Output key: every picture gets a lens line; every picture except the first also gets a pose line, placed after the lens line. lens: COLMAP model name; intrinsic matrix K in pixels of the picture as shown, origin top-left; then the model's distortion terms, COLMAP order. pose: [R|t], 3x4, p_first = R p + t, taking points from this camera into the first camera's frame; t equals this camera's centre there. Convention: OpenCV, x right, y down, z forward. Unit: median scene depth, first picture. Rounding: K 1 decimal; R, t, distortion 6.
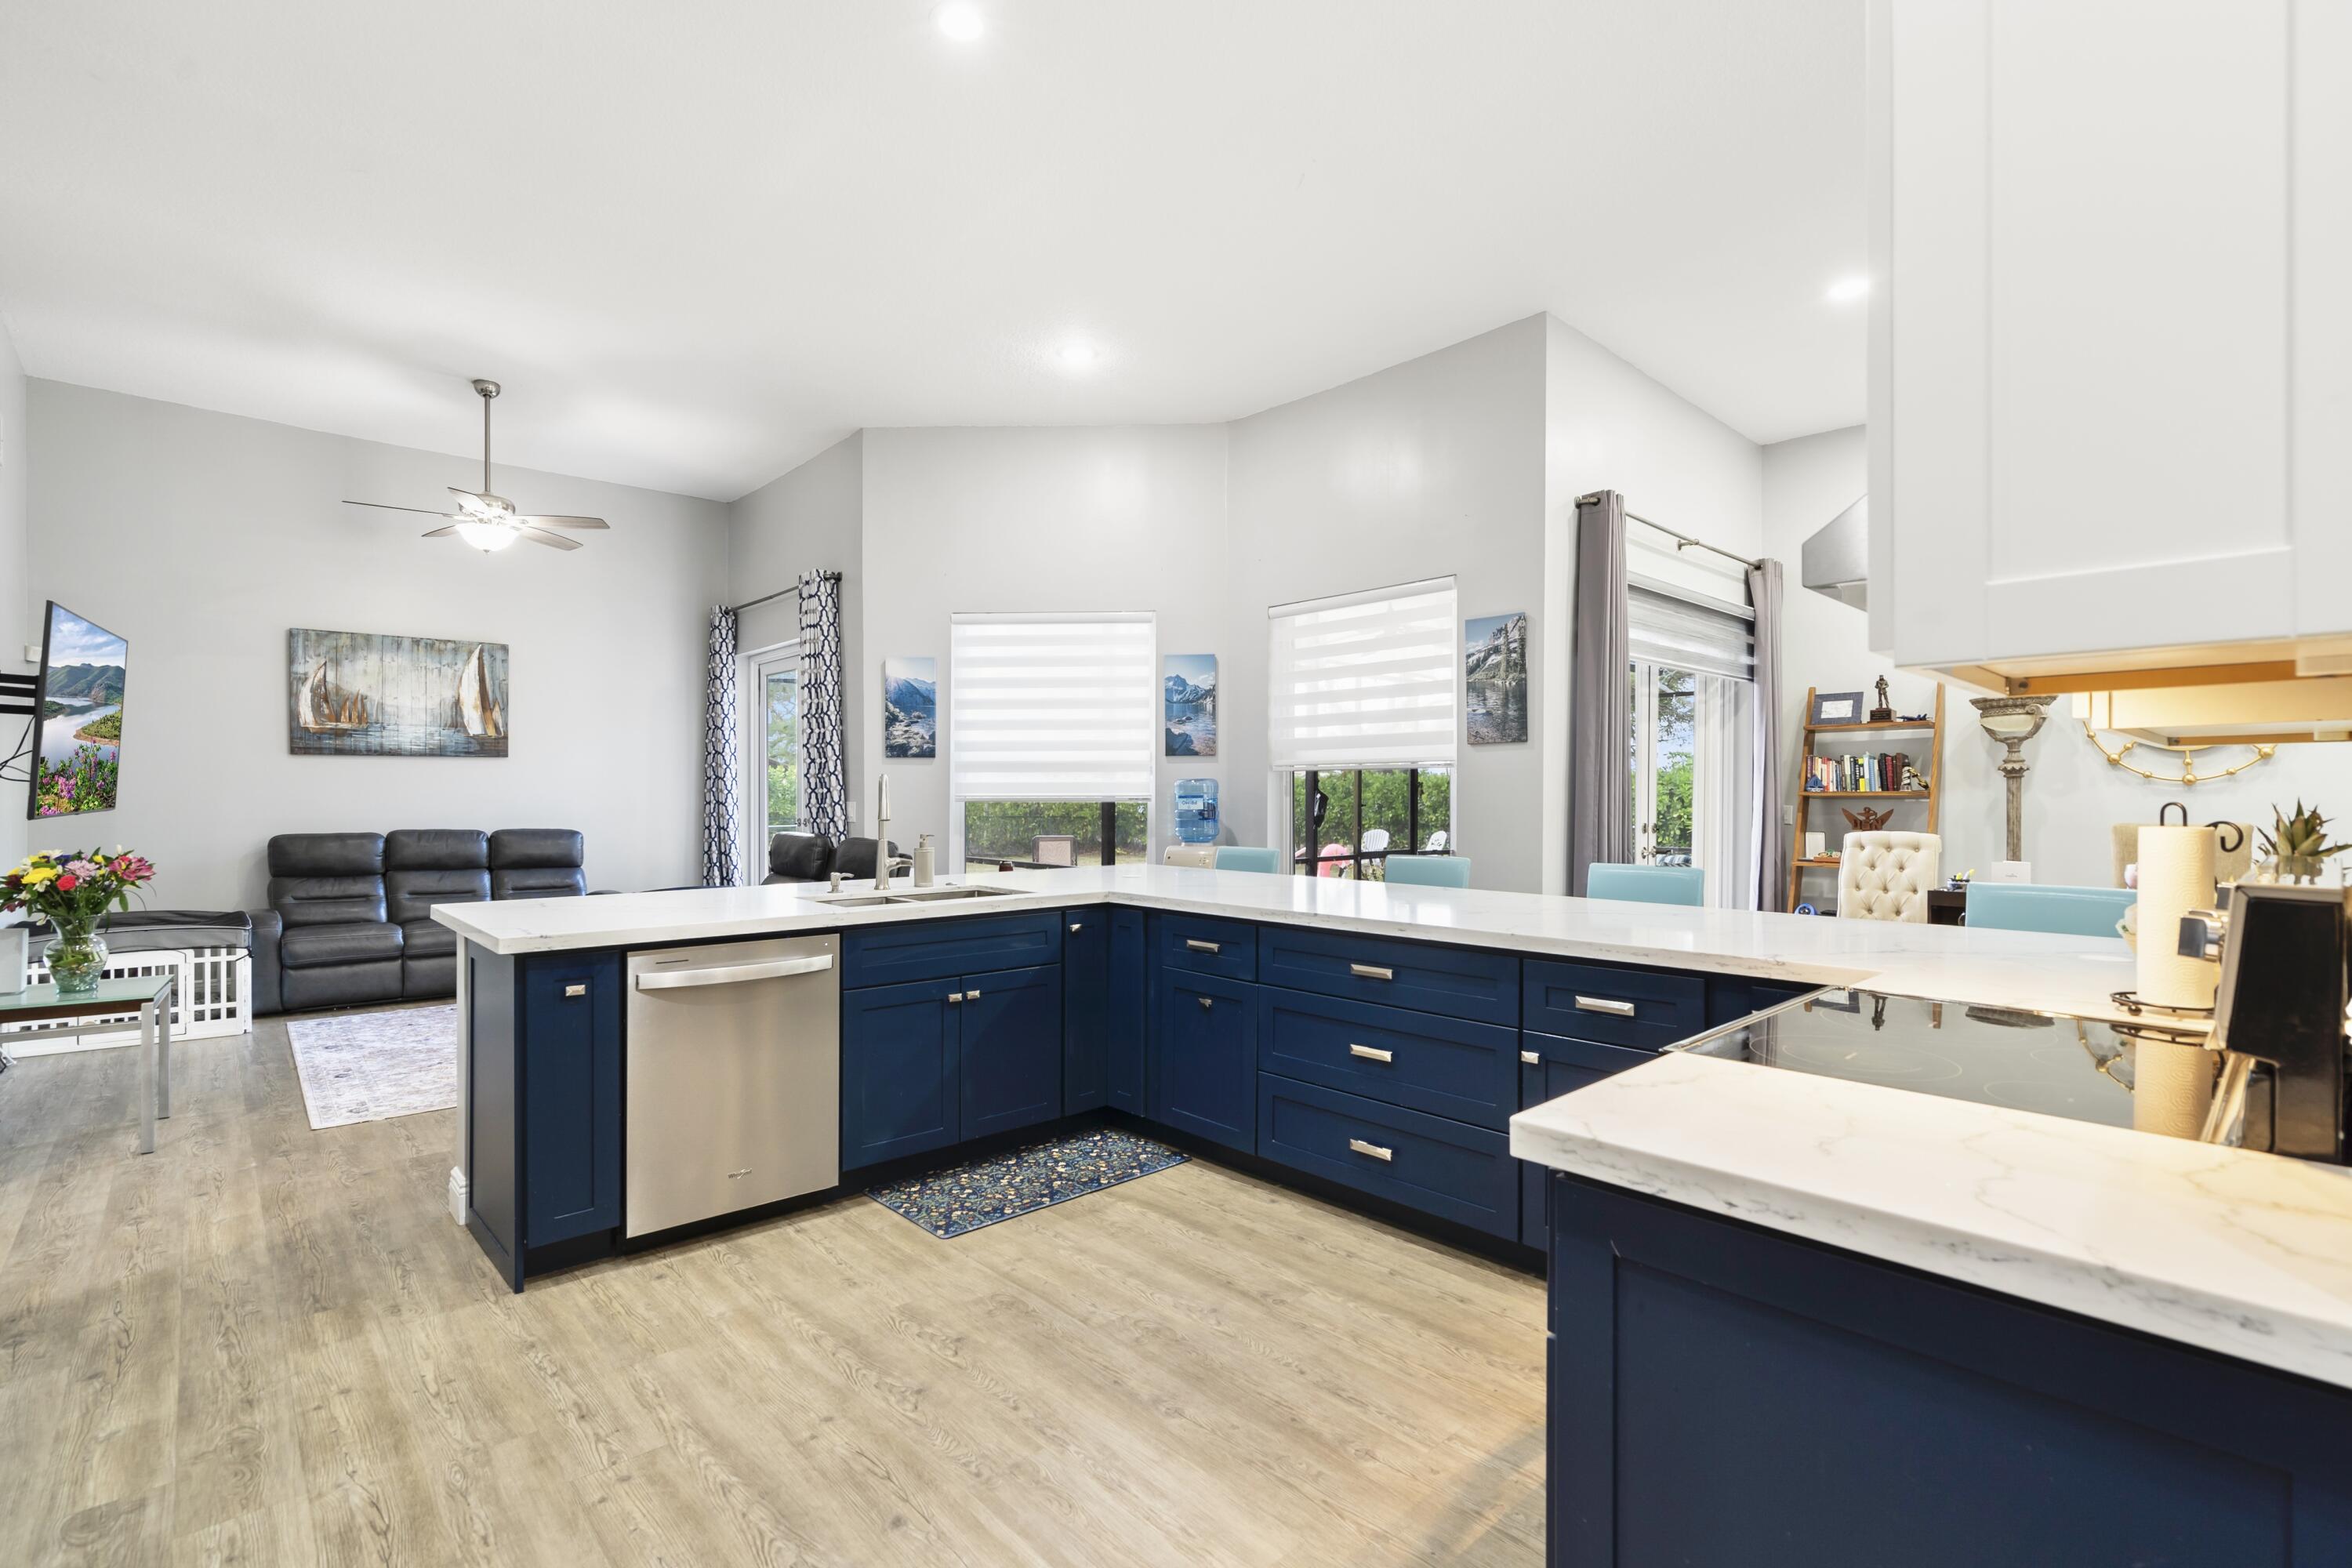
lens RADIAL K [[1062.3, 0, 1157.7], [0, 1062.3, 793.3], [0, 0, 1]] dist [-0.001936, -0.001355]
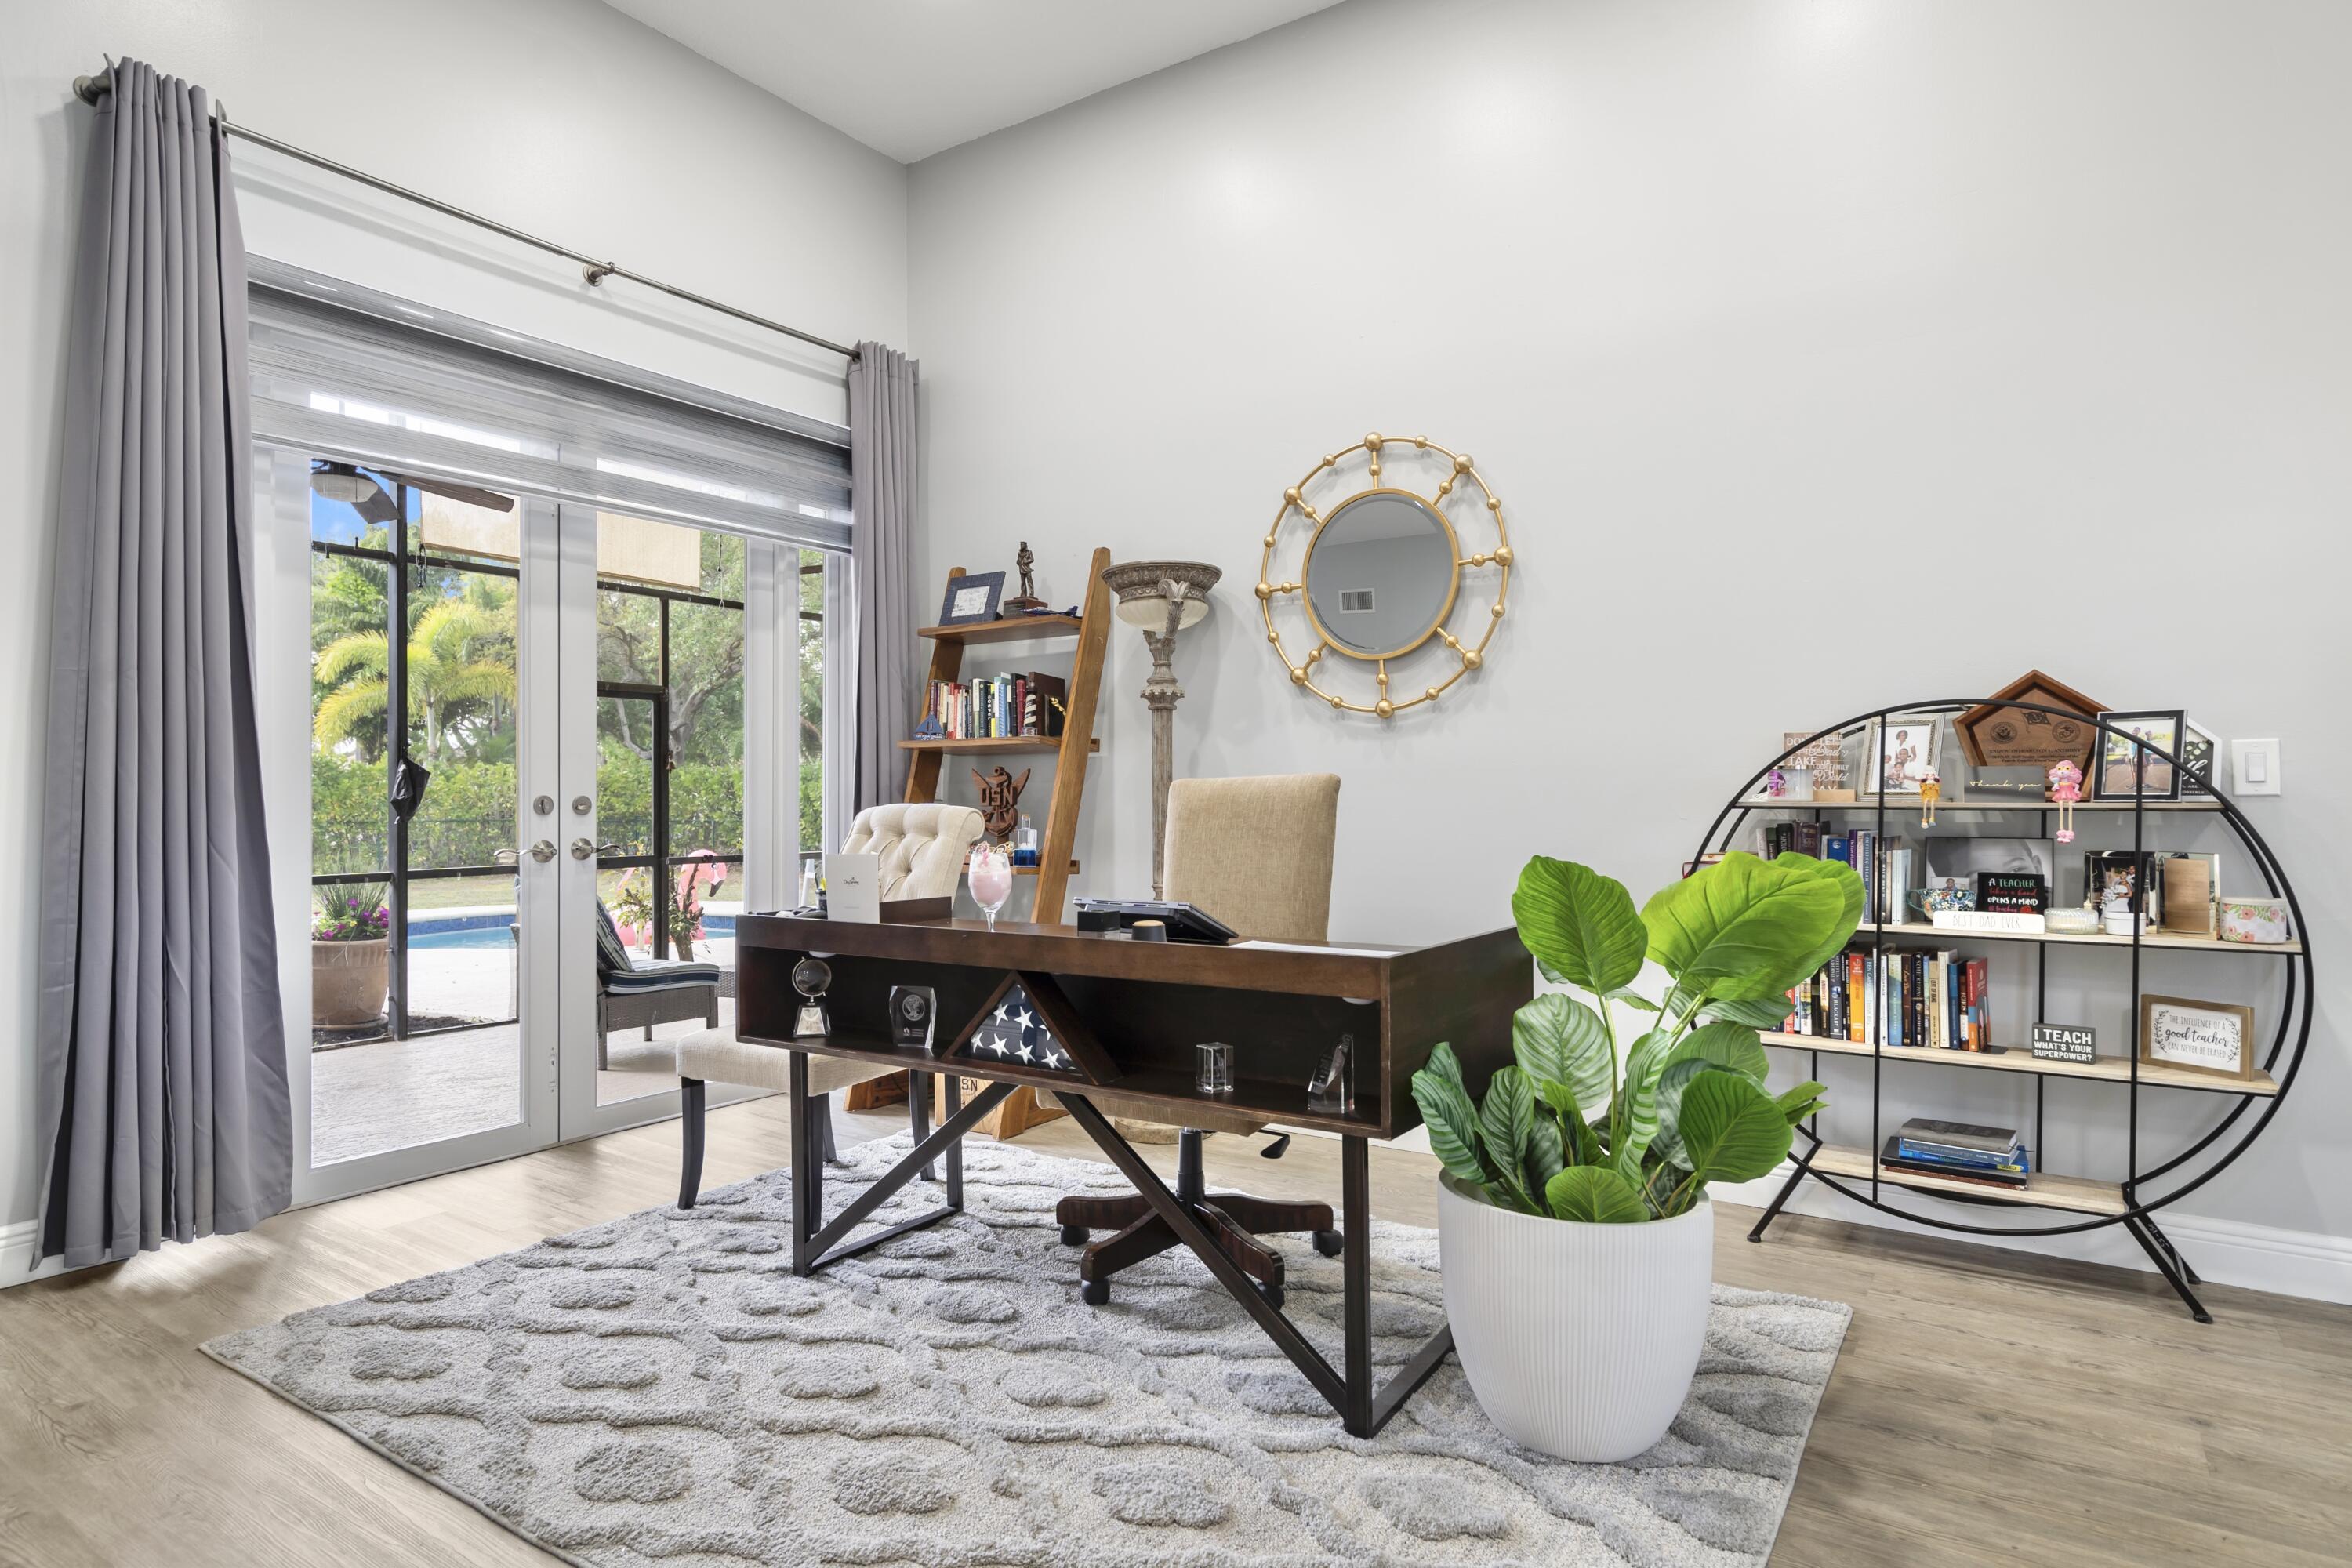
lens RADIAL K [[1248.5, 0, 1173.6], [0, 1248.5, 798.3], [0, 0, 1]] dist [0.014587, -0.007781]
pose [[0.974531, -0.008132, 0.224107, 0.583851], [0.006313, 0.999941, 0.008829, 0.024602], [-0.224165, -0.007189, 0.974525, 0.289869]]
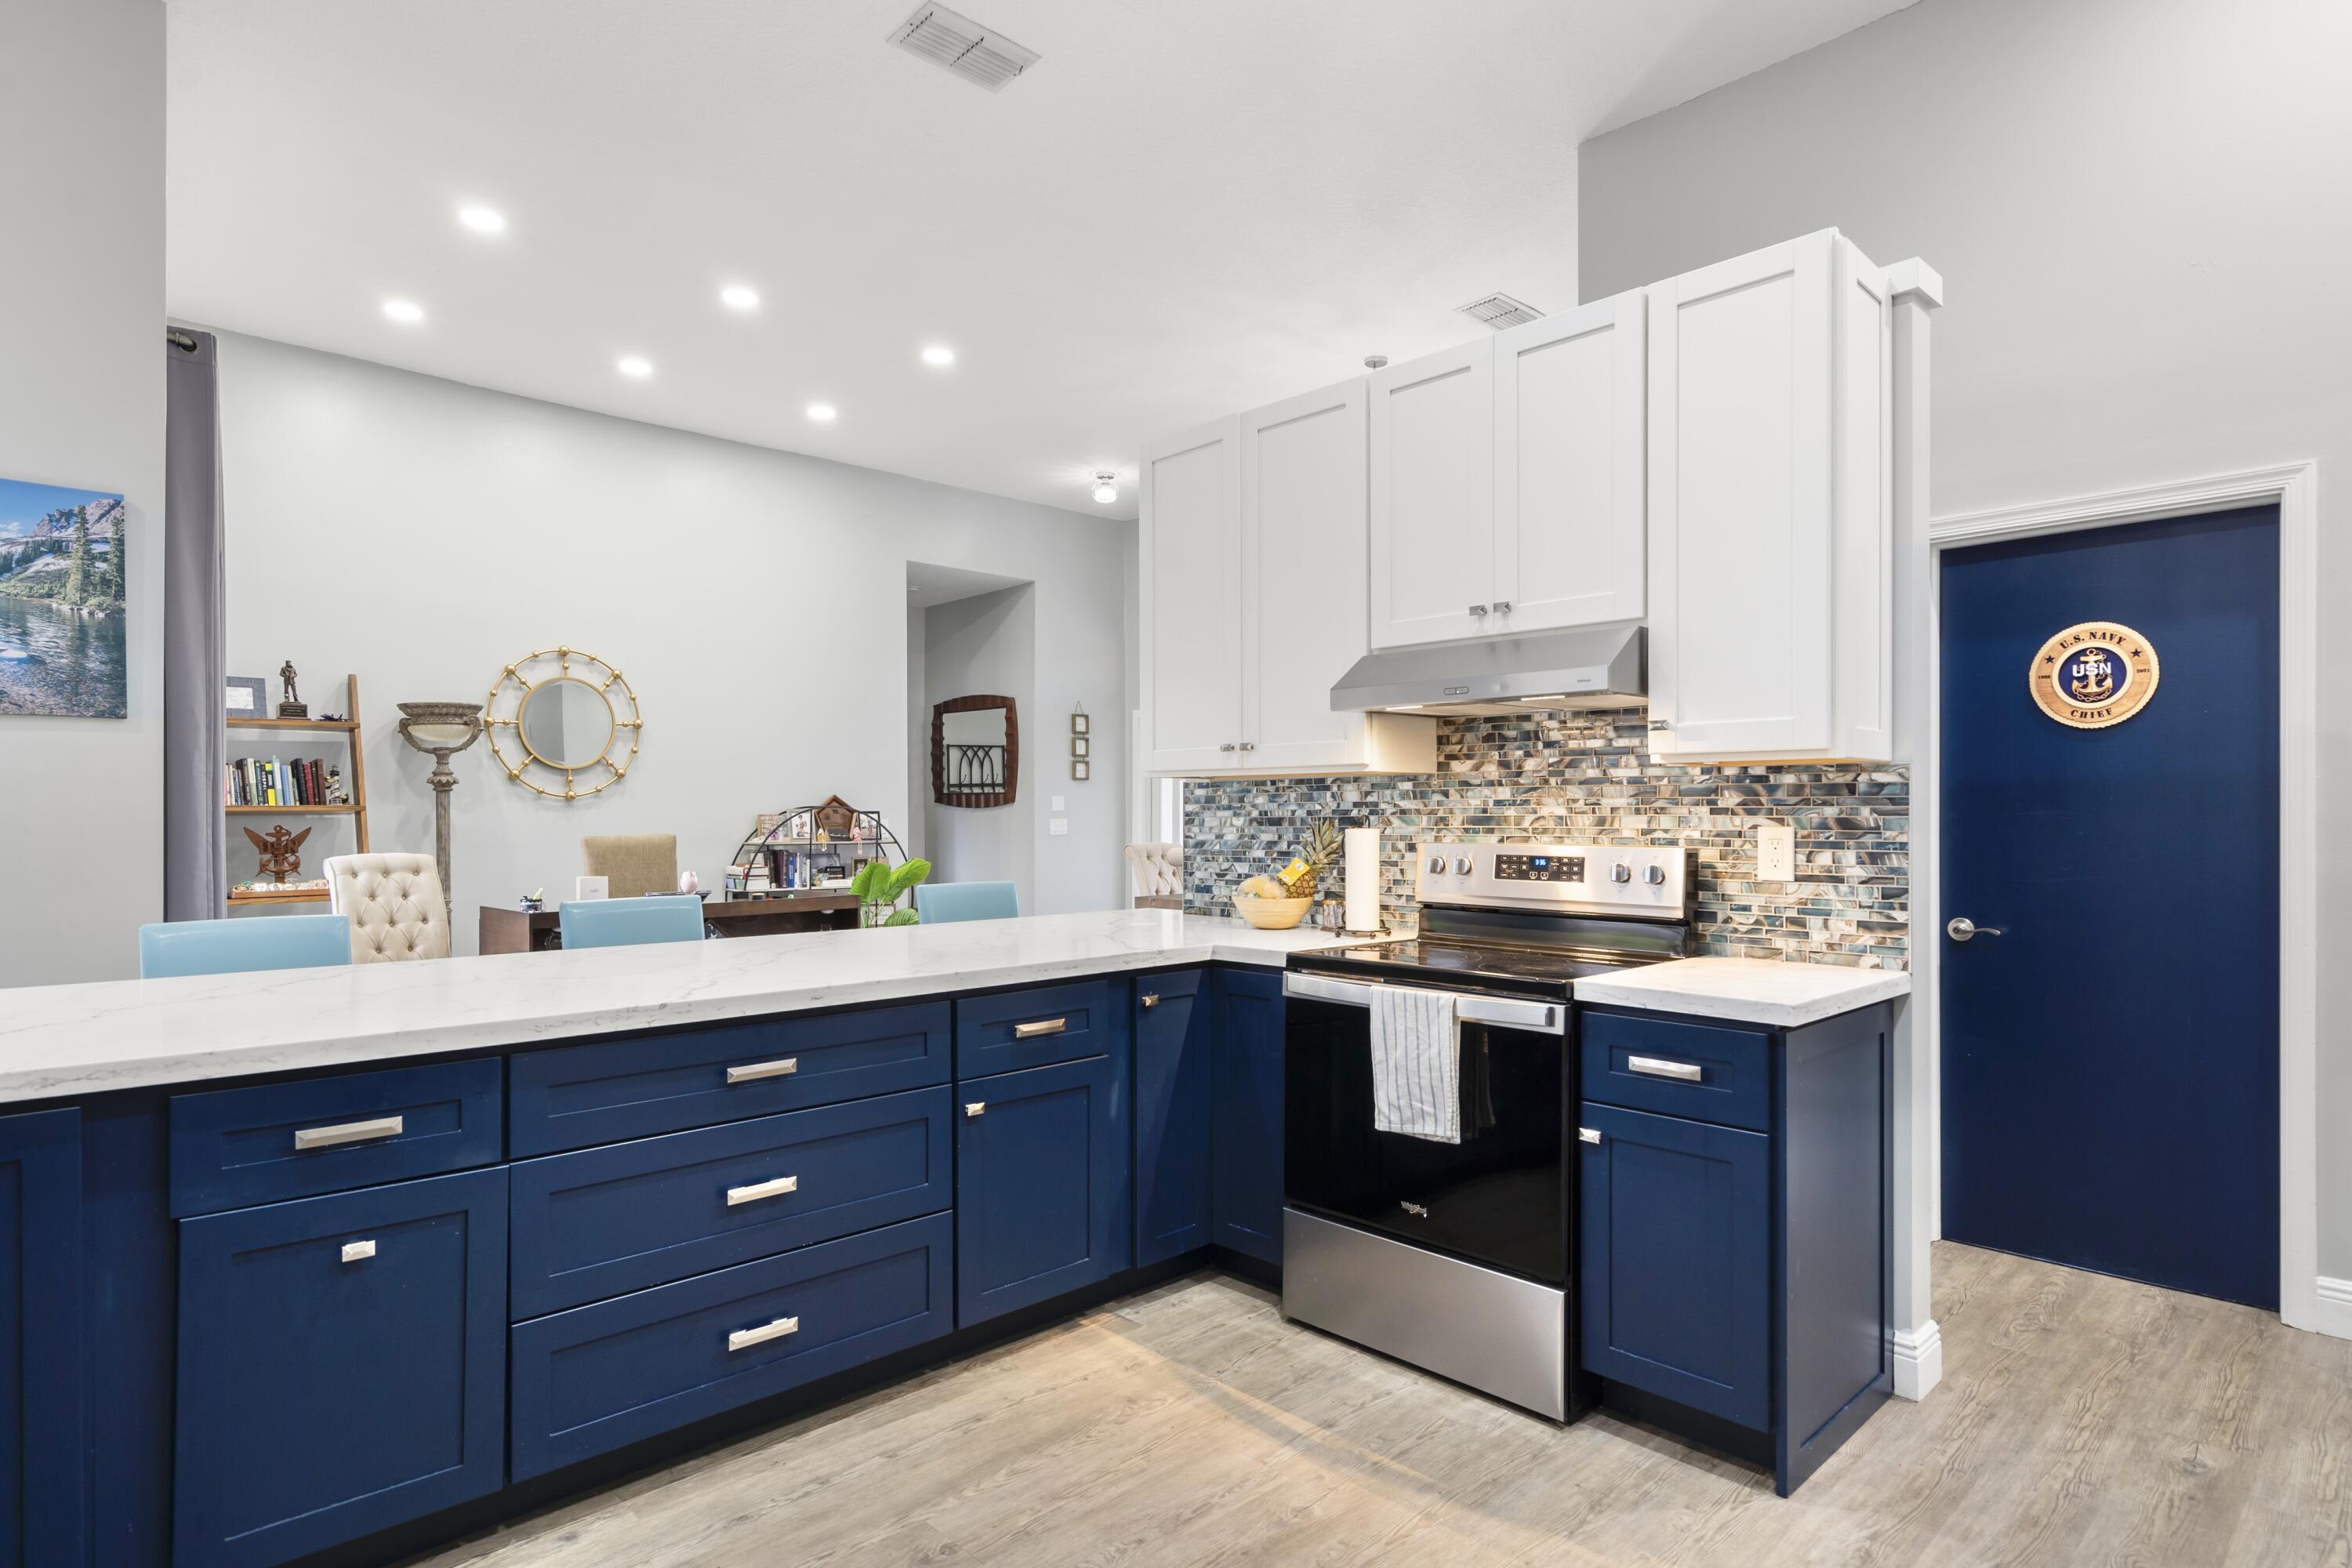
lens RADIAL K [[1248.5, 0, 1173.6], [0, 1248.5, 798.3], [0, 0, 1]] dist [0.014587, -0.007781]
pose [[-0.023013, 0.009103, 0.999694, -0.272641], [-0.001167, 0.999958, -0.009132, 0.000599], [-0.999734, -0.001377, -0.023002, 0.339289]]
